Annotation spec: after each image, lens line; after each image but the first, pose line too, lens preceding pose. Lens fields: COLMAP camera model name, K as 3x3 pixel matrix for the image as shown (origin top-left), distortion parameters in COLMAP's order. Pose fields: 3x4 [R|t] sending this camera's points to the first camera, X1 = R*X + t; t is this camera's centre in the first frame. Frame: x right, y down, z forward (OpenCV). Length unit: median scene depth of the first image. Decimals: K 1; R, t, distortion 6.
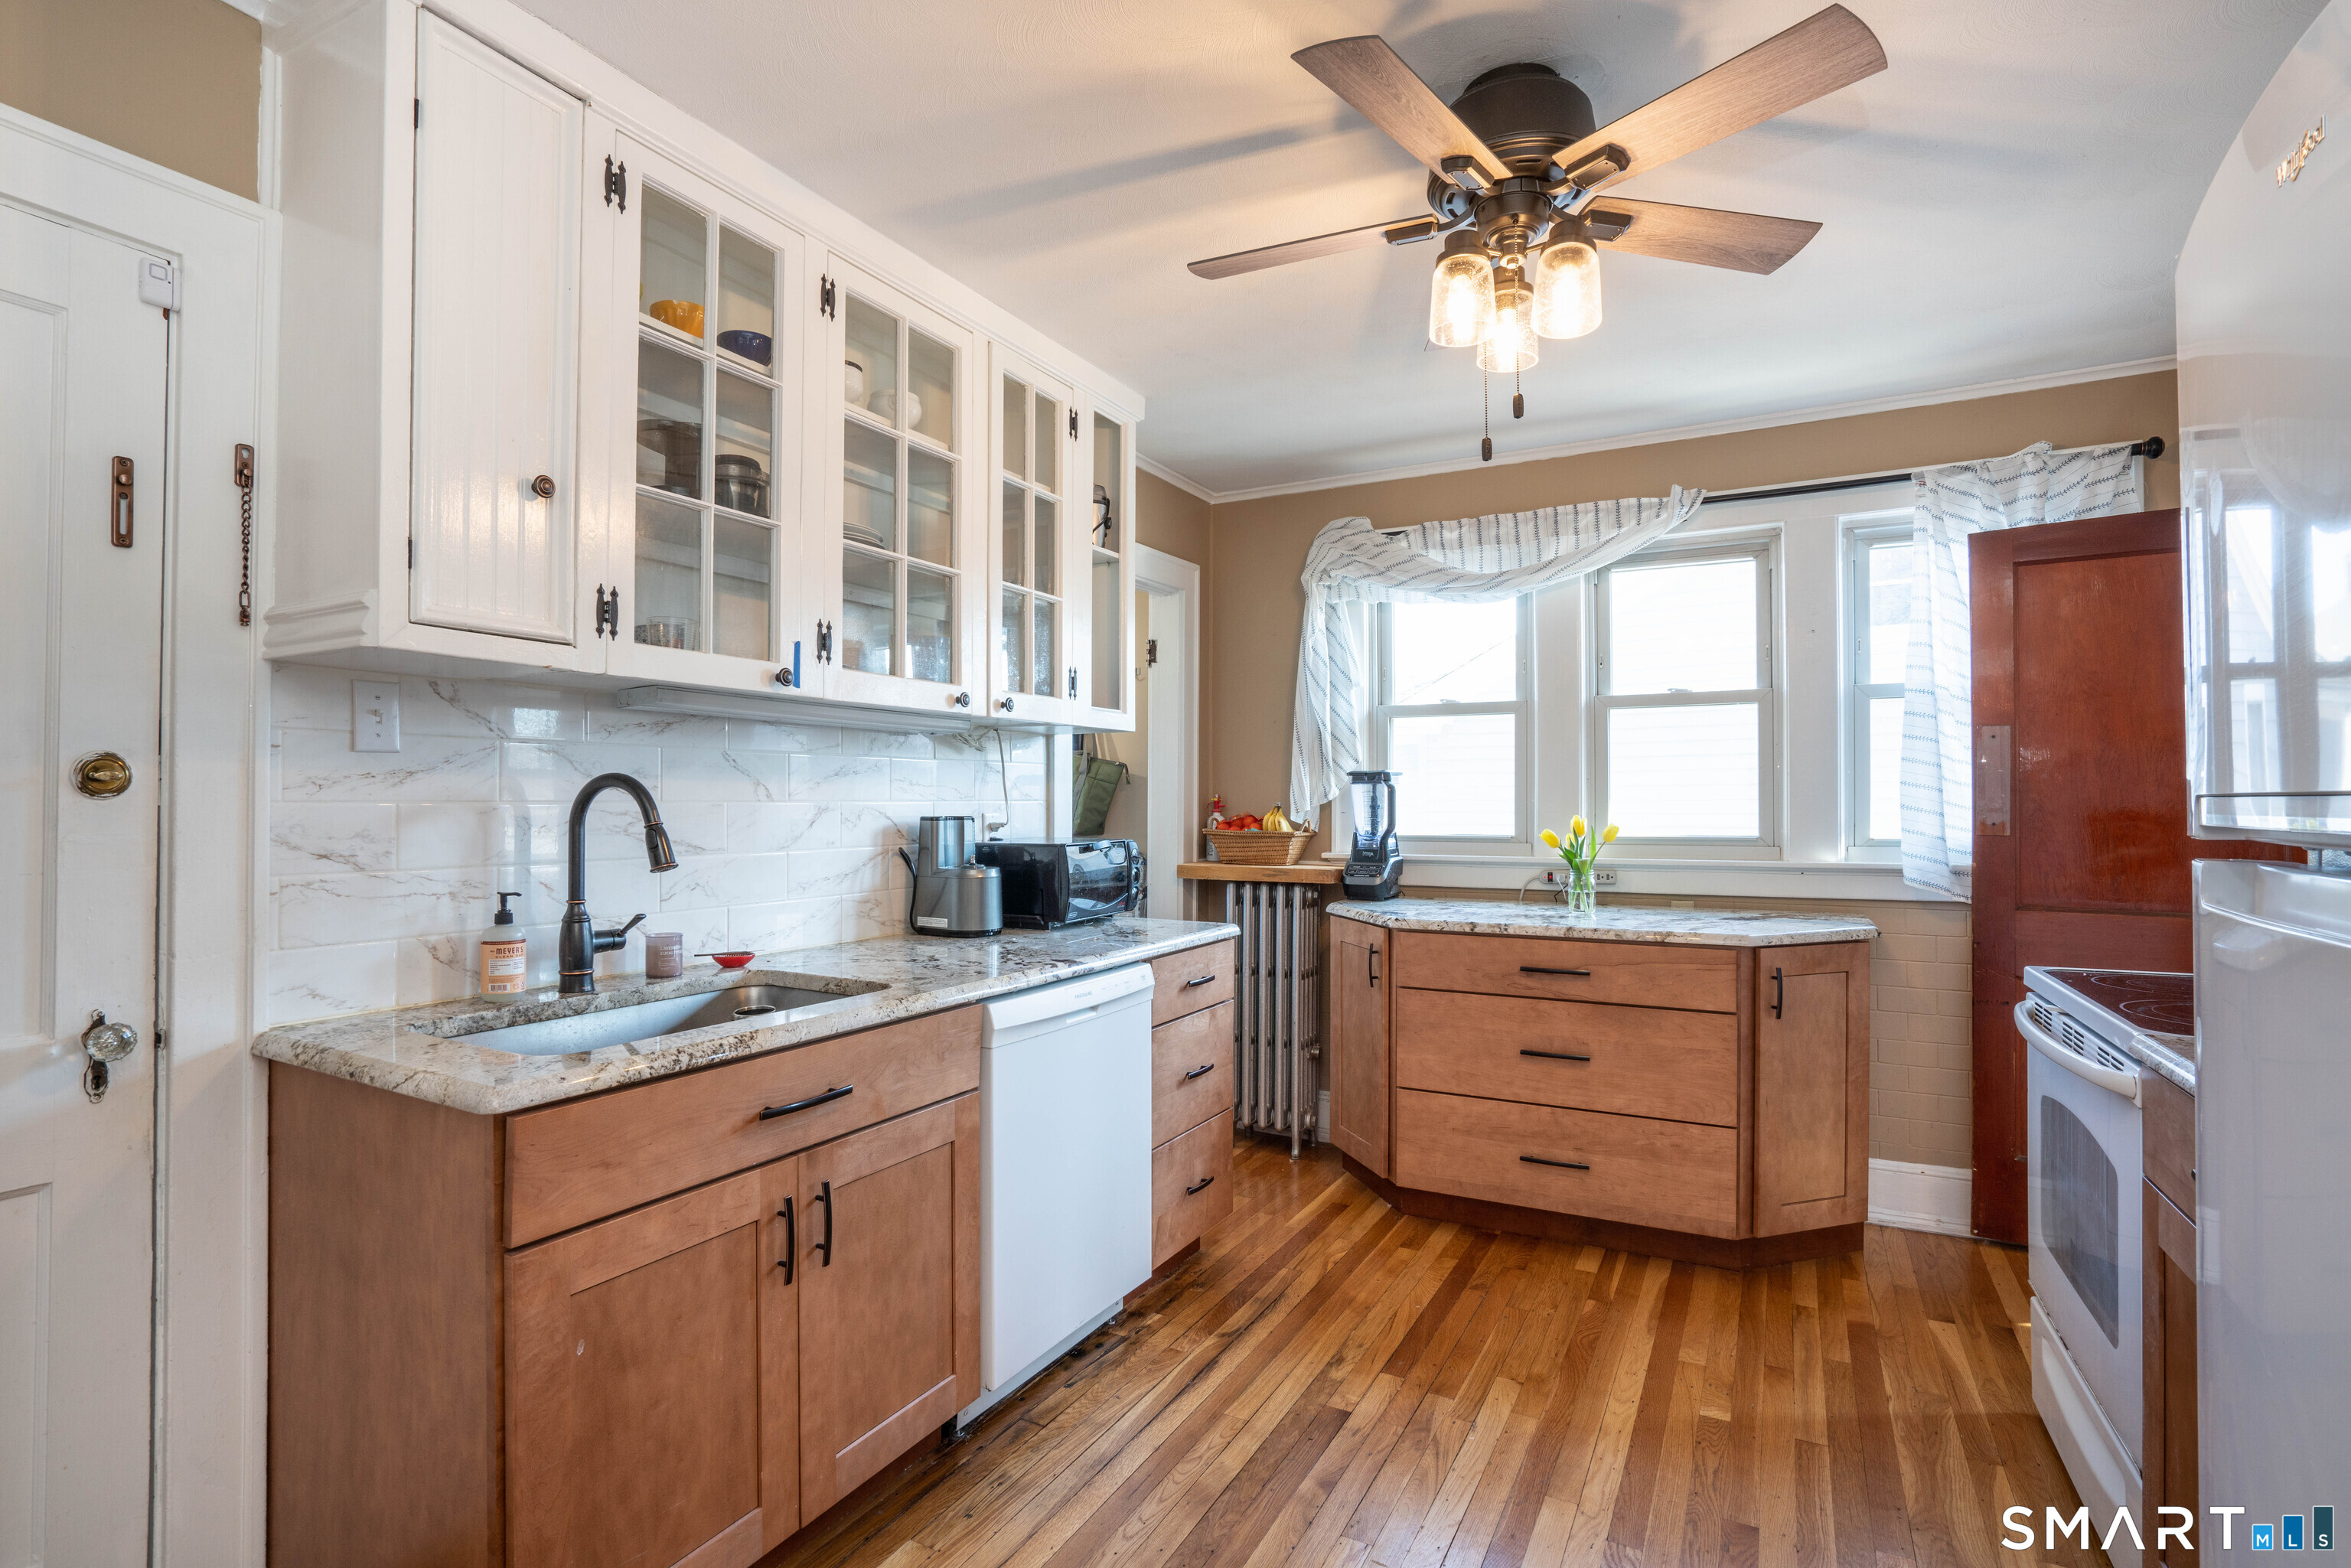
lens RADIAL K [[1130.1, 0, 1168.8], [0, 1130.1, 788.4], [0, 0, 1]] dist [-0.050190, 0.023681]
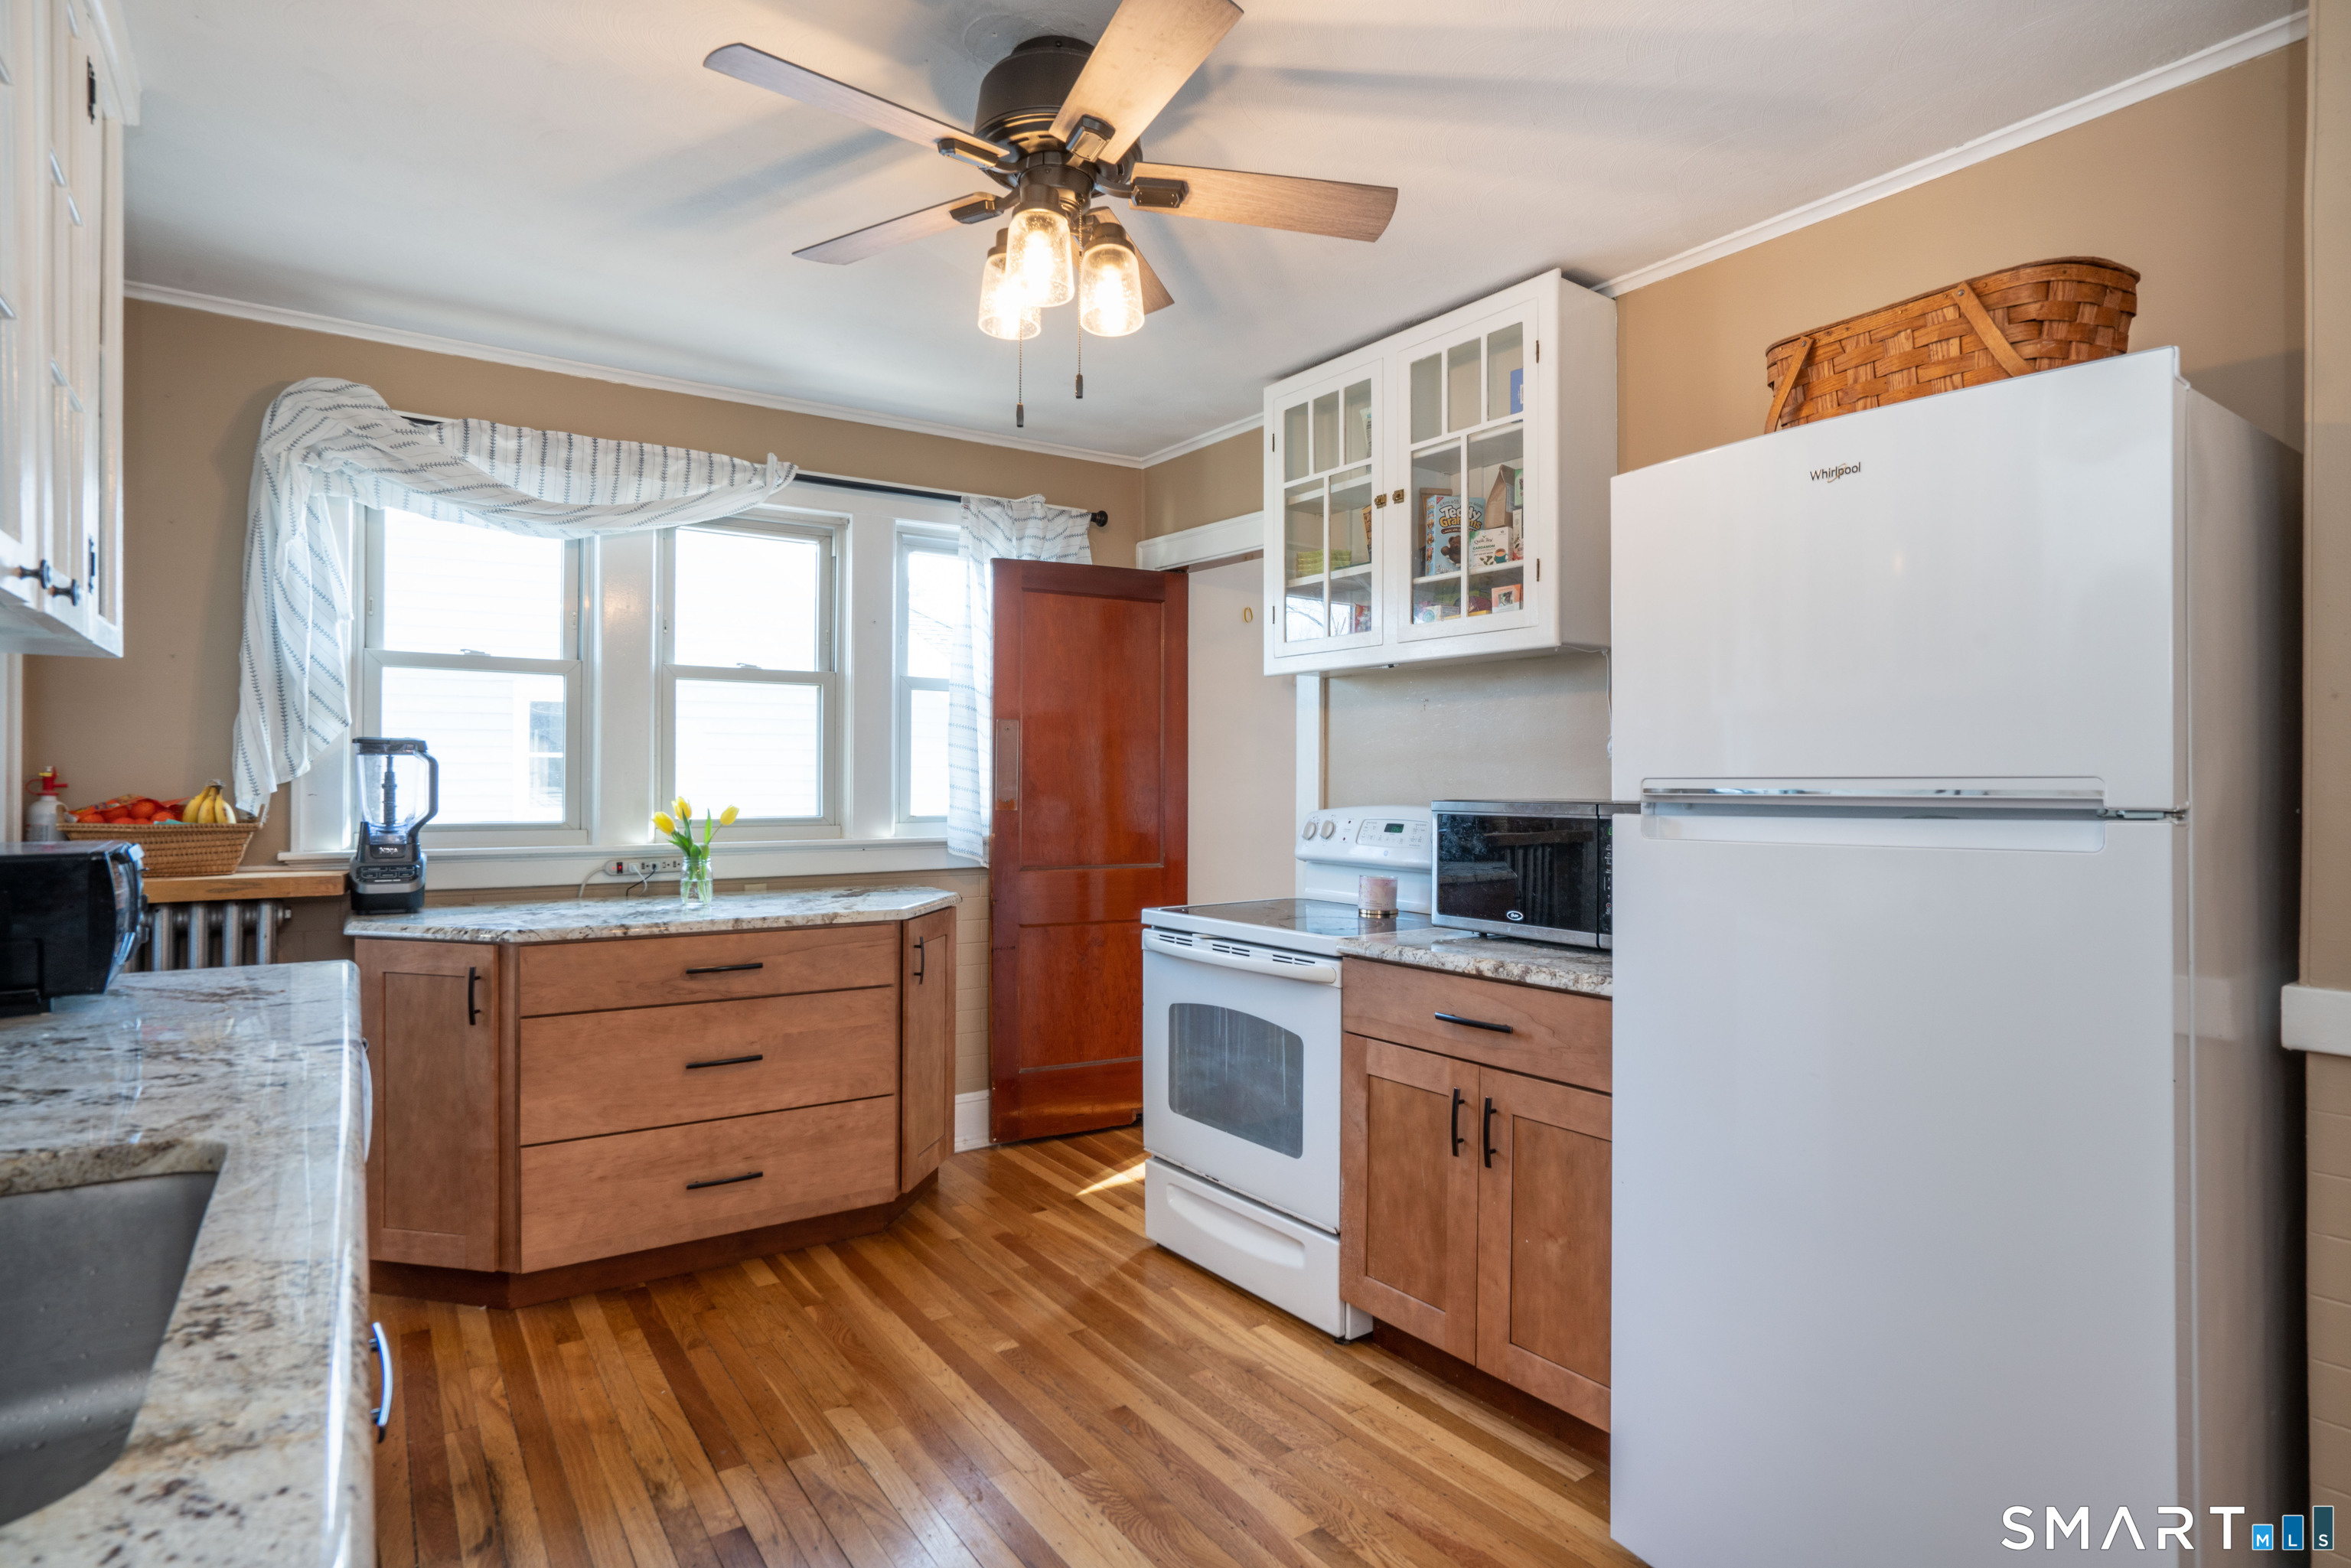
lens RADIAL K [[1198.5, 0, 1175.5], [0, 1198.5, 784.0], [0, 0, 1]] dist [-0.065211, 0.038792]
pose [[0.442310, 0.002117, 0.896860, -0.340672], [-0.013712, 0.999896, 0.004403, 0.005351], [-0.896757, -0.014246, 0.442294, 0.250334]]
